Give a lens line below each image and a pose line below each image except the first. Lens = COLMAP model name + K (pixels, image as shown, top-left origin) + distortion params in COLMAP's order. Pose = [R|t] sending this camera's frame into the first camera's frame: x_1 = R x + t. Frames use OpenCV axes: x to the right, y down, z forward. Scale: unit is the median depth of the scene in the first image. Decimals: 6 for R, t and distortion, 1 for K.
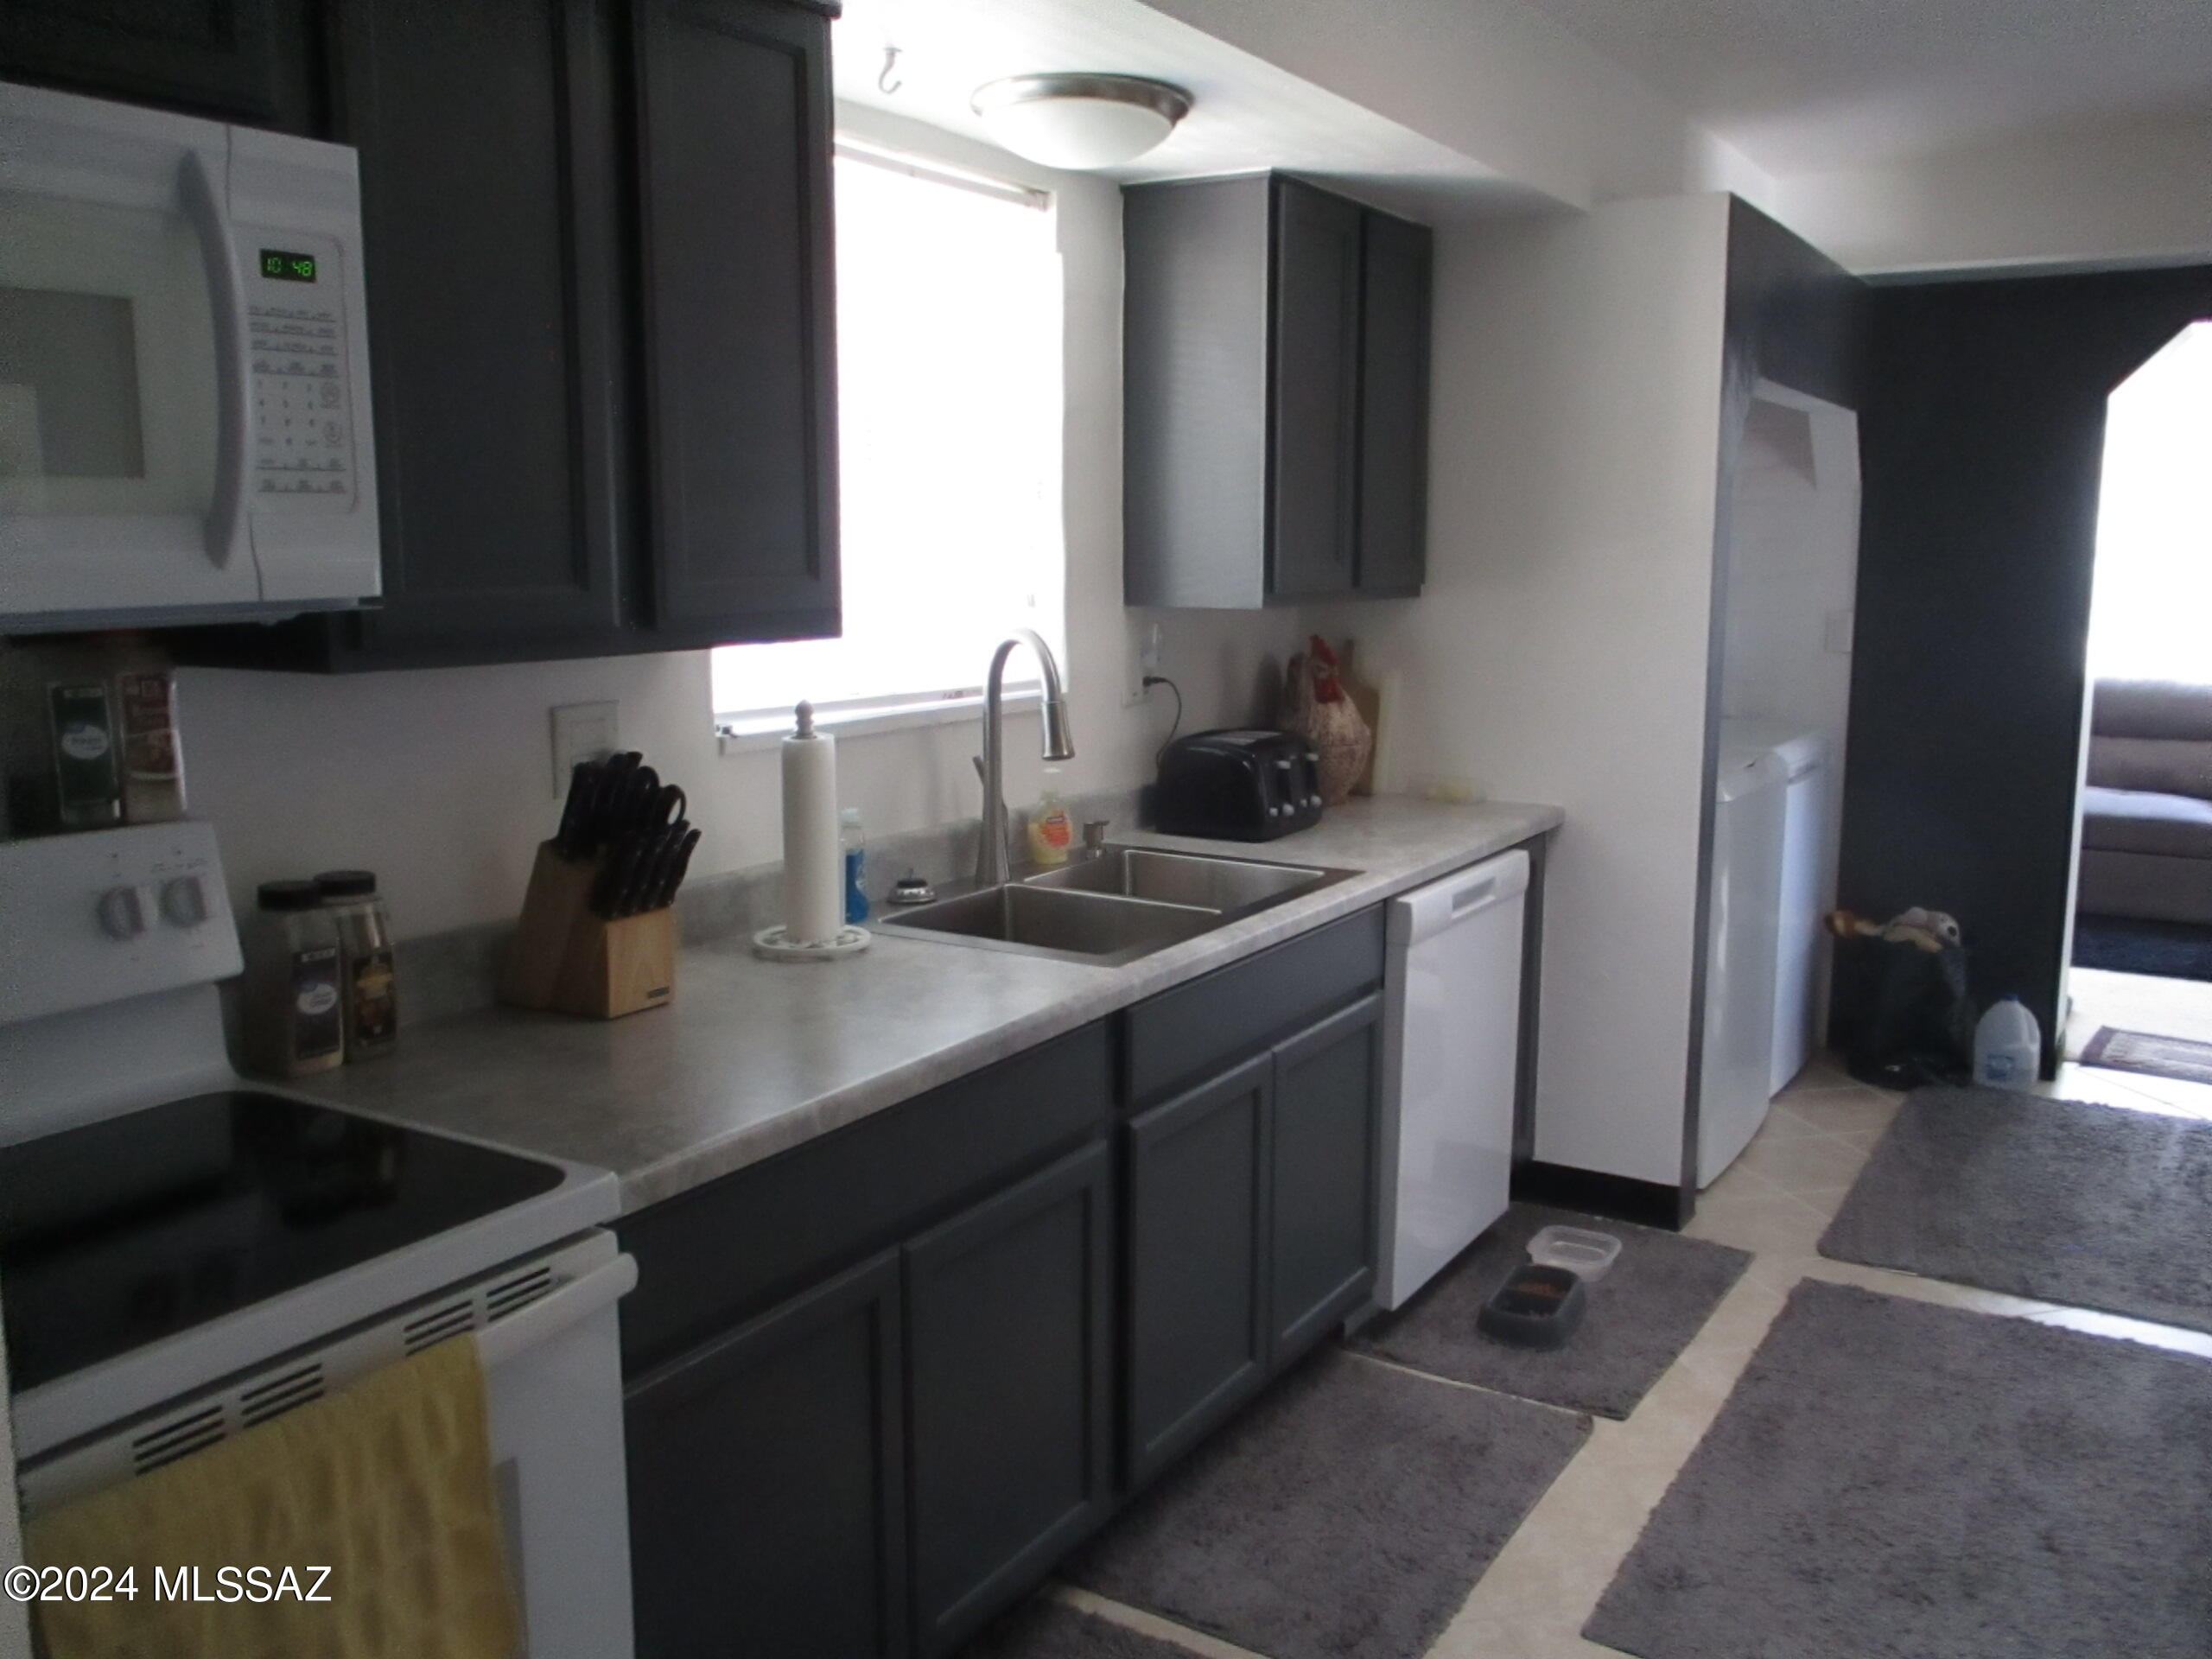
lens RADIAL K [[1831.1, 0, 1106.0], [0, 1831.1, 829.5], [0, 0, 1]] dist [-0.014157, 0.002711]
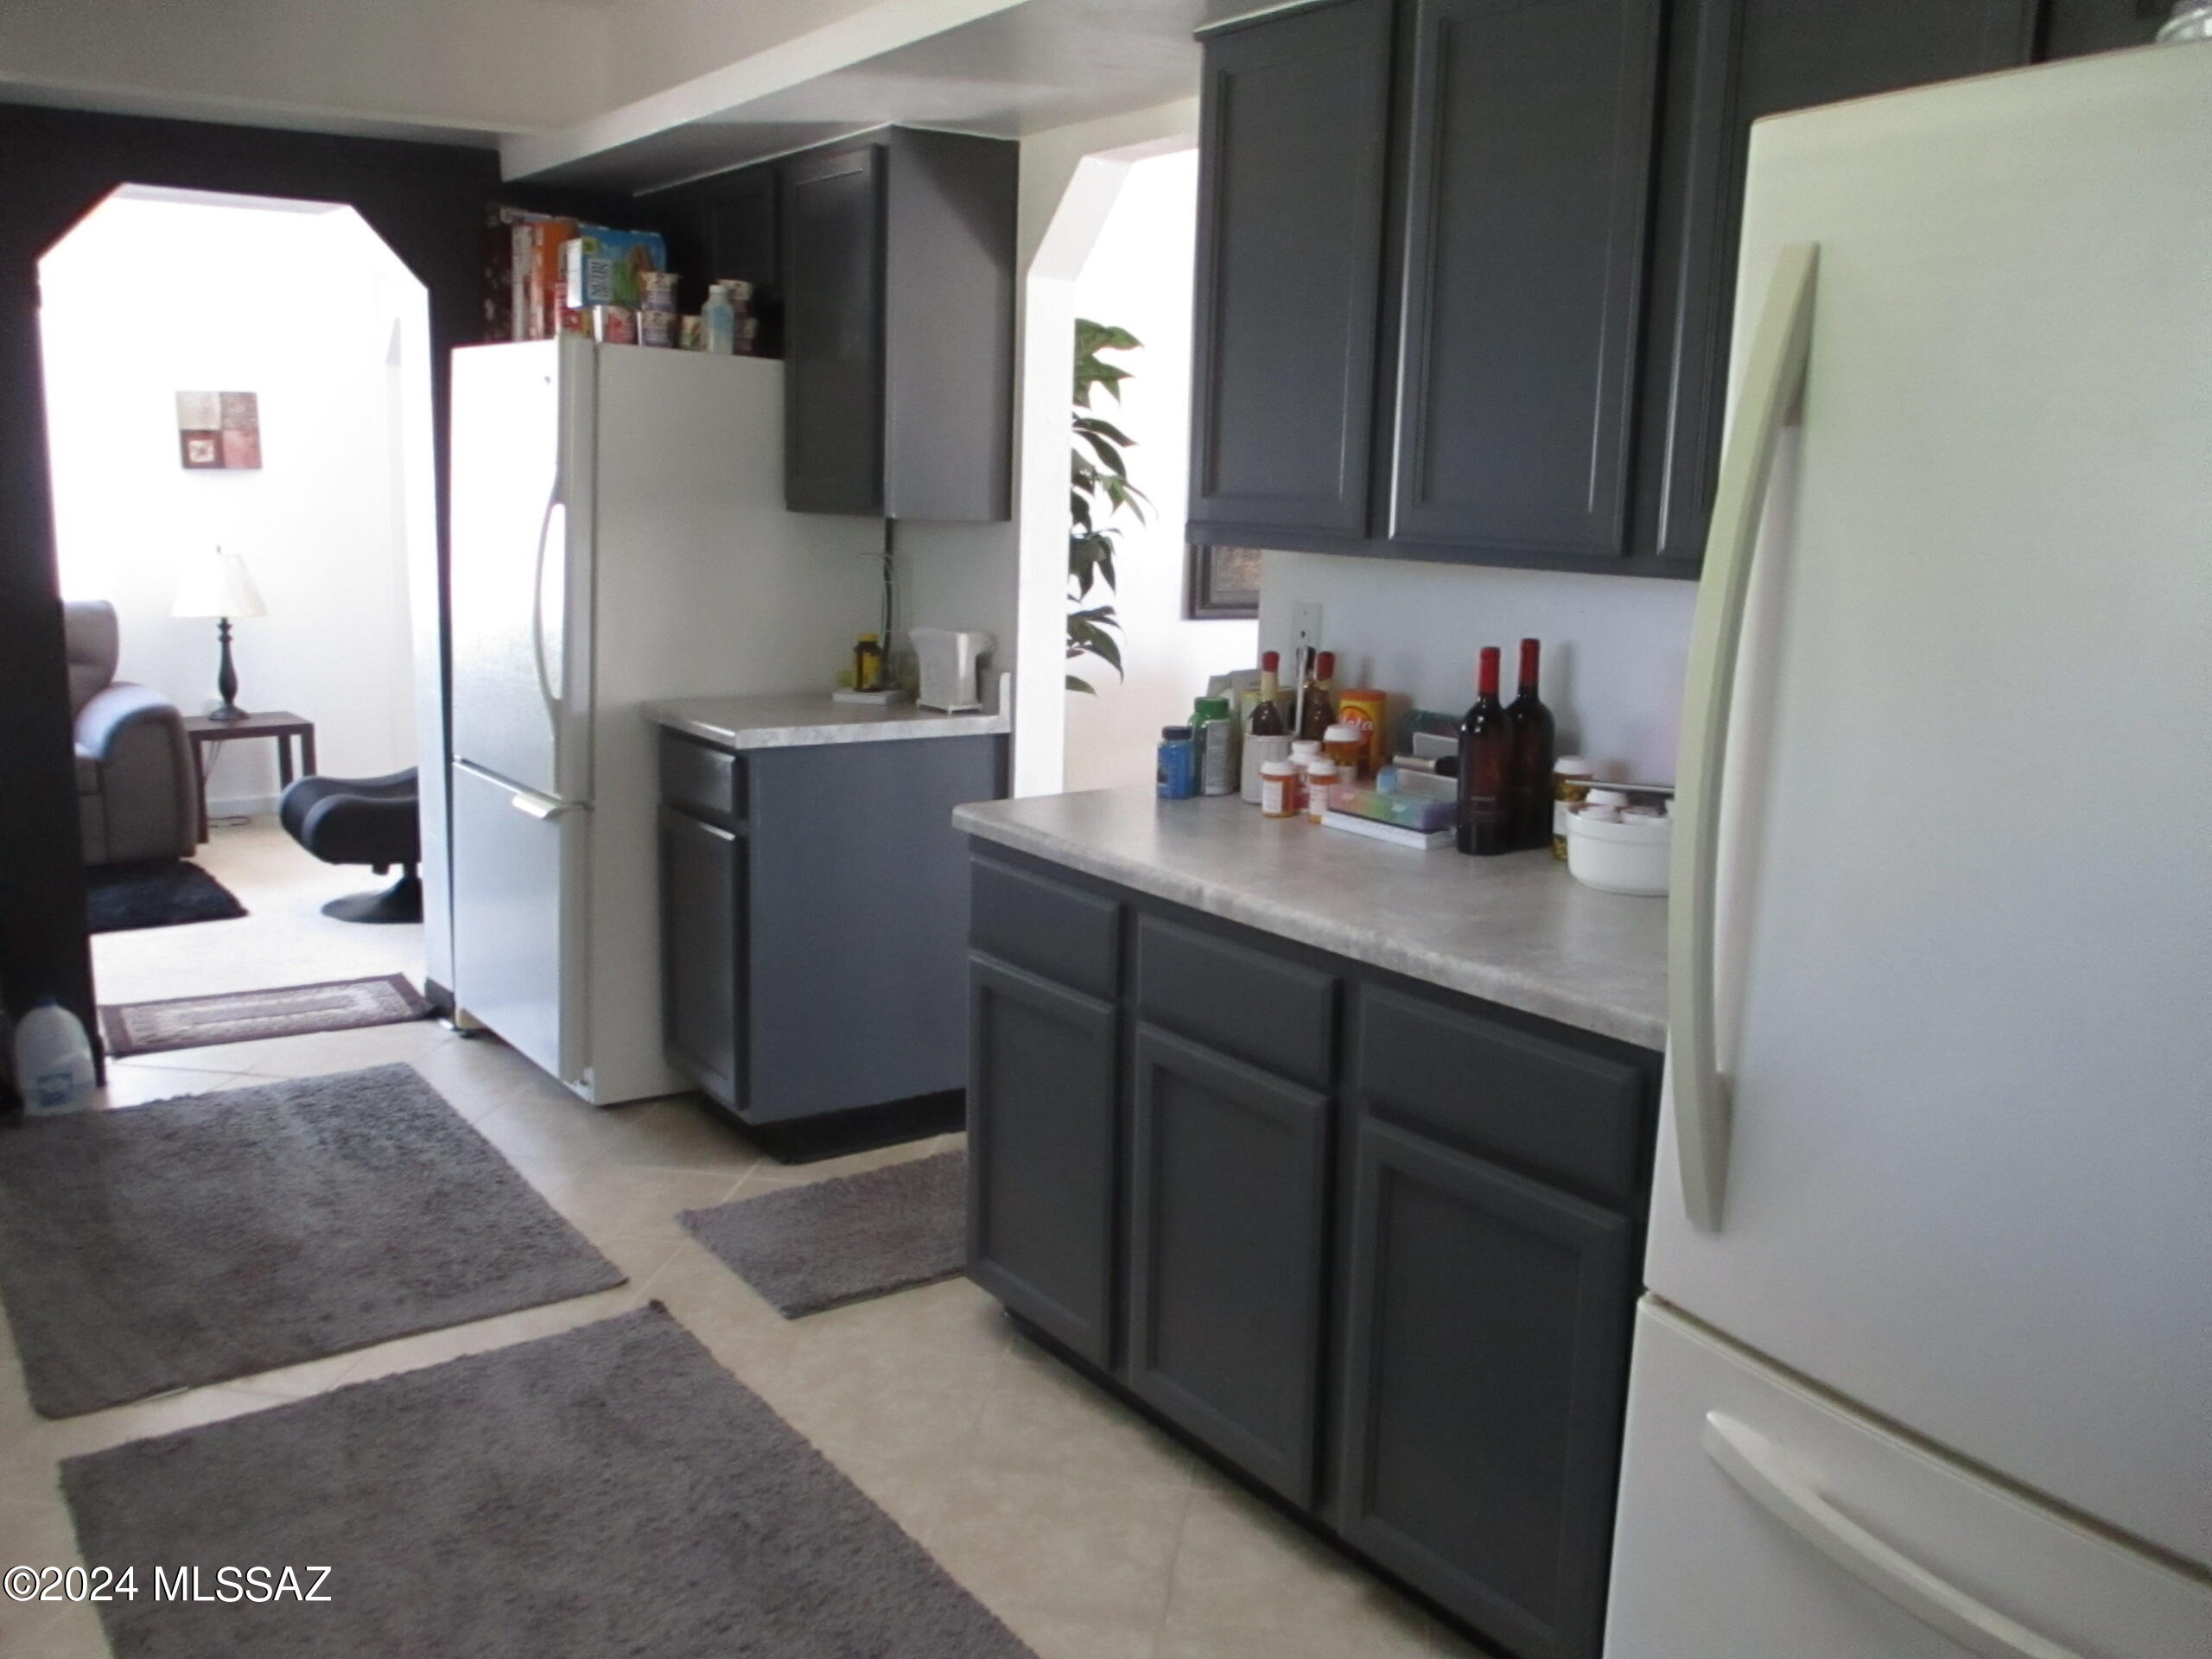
lens RADIAL K [[1831.1, 0, 1106.0], [0, 1831.1, 829.5], [0, 0, 1]] dist [-0.014157, 0.002711]
pose [[0.373916, -0.165345, 0.912605, -0.068285], [0.119690, 0.984355, 0.129305, -0.038386], [-0.919707, 0.060880, 0.387856, 0.282840]]
